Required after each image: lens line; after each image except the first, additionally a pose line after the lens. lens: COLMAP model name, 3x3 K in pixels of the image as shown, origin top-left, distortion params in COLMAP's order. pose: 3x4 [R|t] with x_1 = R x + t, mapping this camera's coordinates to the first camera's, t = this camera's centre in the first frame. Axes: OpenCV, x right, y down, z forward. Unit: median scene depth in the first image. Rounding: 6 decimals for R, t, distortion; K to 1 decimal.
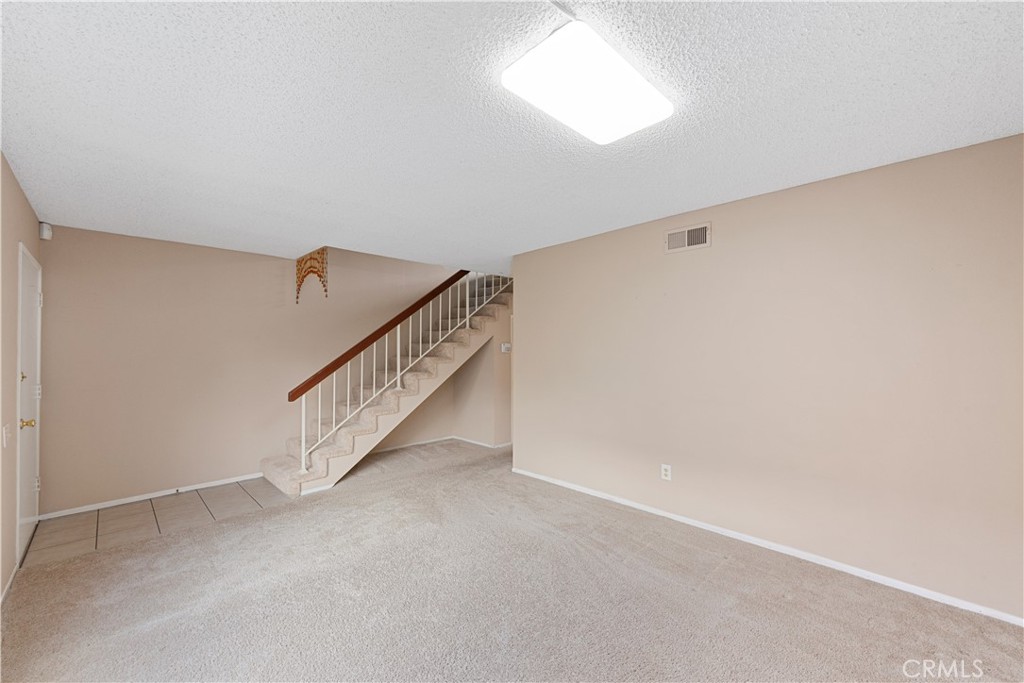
lens RADIAL K [[403.8, 0, 502.9], [0, 403.8, 343.0], [0, 0, 1]] dist [0.011956, -0.002003]
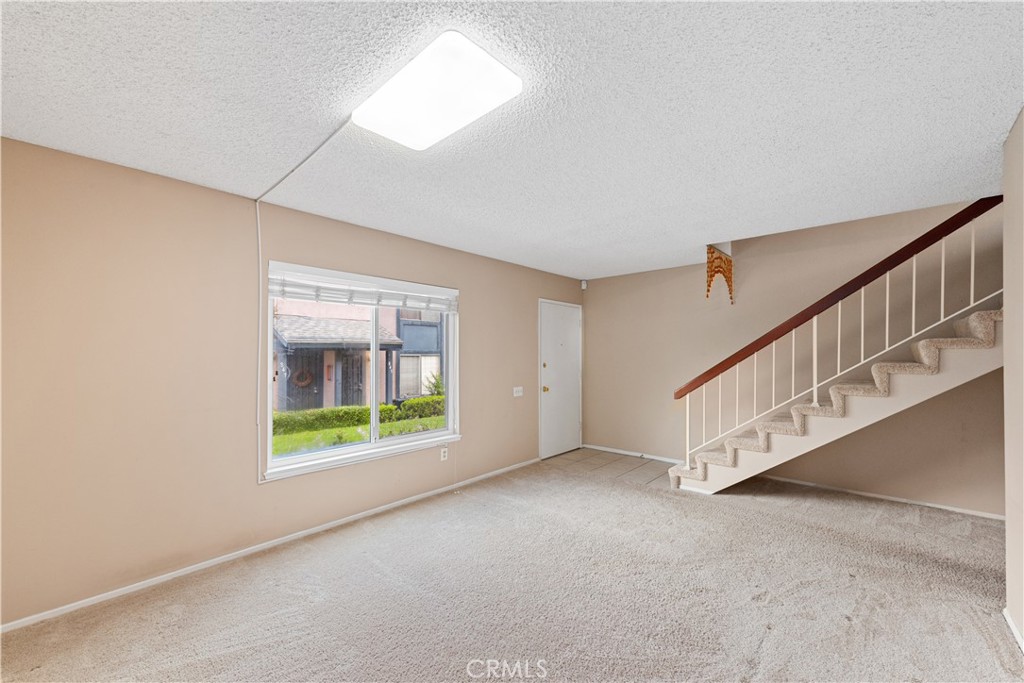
lens RADIAL K [[403.8, 0, 508.4], [0, 403.8, 350.4], [0, 0, 1]] dist [0.011956, -0.002003]
pose [[0.070771, -0.004170, -0.997484, 0.504760], [0.016547, 0.999859, -0.003006, 0.009470], [0.997355, -0.016292, 0.070830, 0.457082]]
